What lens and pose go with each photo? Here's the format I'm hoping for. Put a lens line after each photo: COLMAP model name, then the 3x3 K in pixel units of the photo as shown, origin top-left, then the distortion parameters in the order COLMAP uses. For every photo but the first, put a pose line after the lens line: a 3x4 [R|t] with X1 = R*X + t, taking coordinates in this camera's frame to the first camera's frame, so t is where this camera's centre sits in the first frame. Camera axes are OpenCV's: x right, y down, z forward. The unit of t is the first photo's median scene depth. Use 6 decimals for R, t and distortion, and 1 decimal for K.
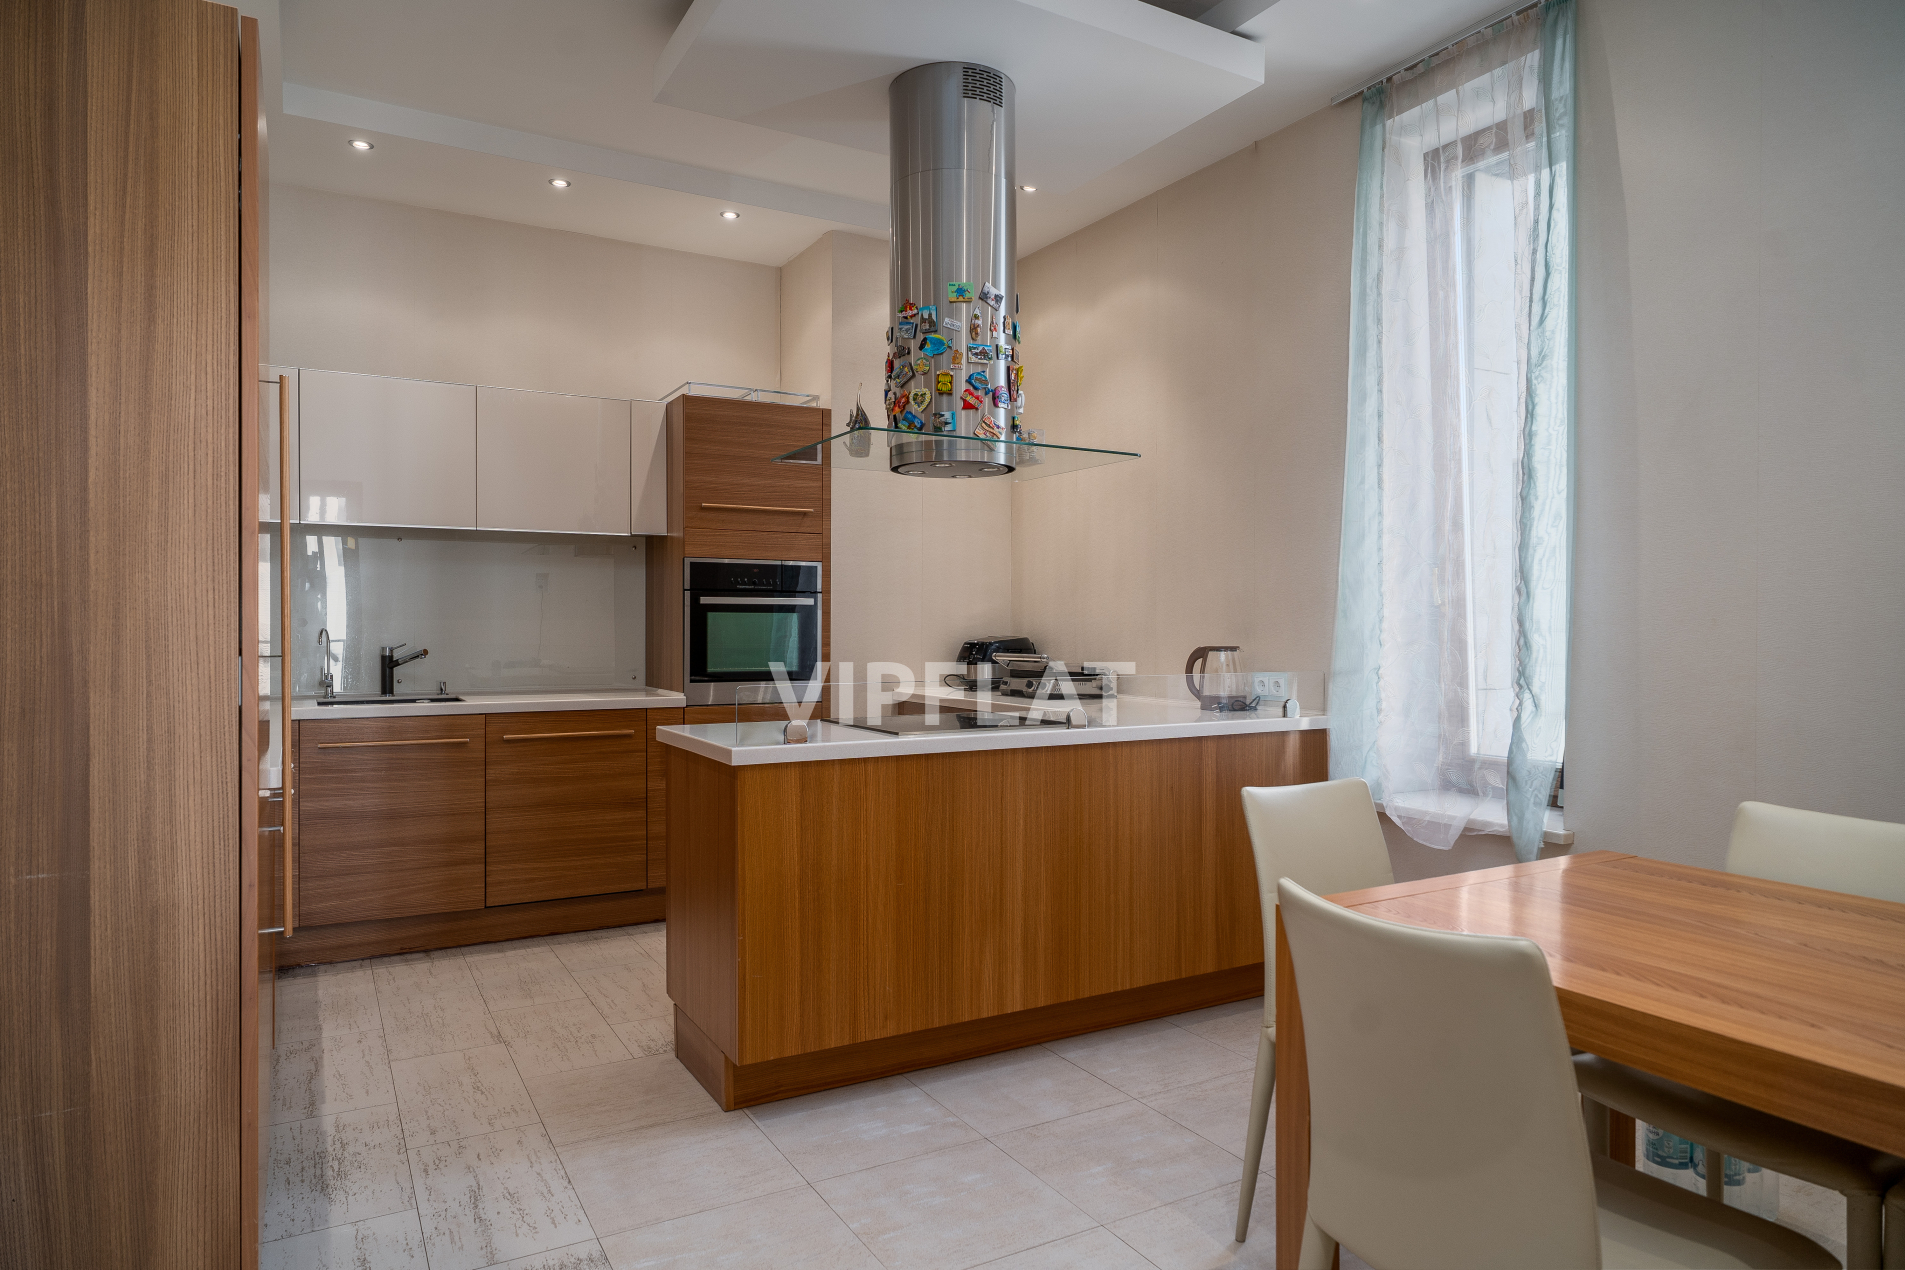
lens RADIAL K [[1125.7, 0, 952.5], [0, 1125.7, 635.0], [0, 0, 1]] dist [-0.015165, 0.017799]
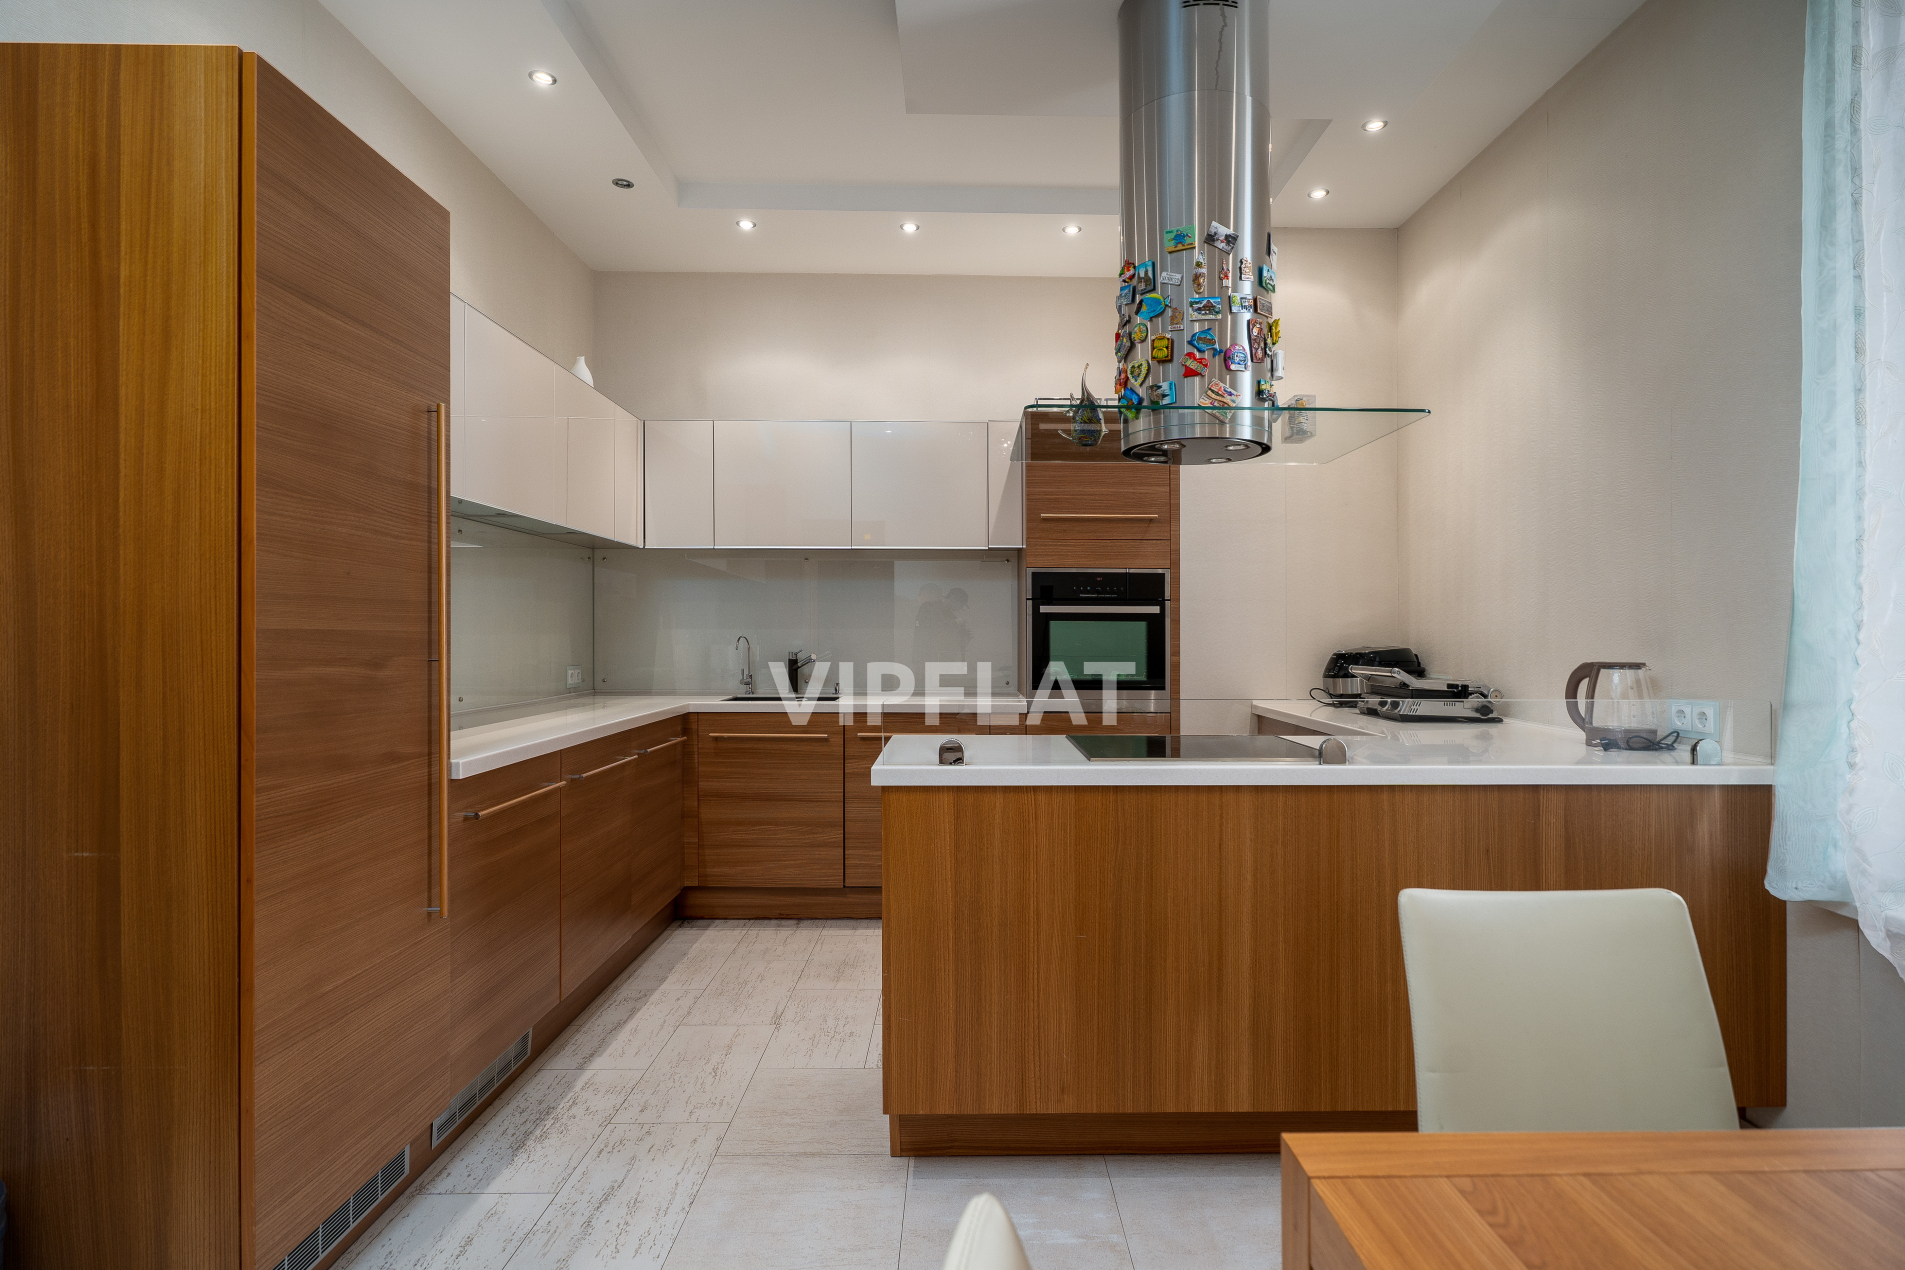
lens RADIAL K [[971.0, 0, 988.3], [0, 971.0, 630.1], [0, 0, 1]] dist [-0.000607, -0.000305]
pose [[0.880465, -0.000375, -0.474111, 0.224116], [-0.005994, 0.999911, -0.011922, -0.001598], [0.474074, 0.013338, 0.880384, 0.292022]]
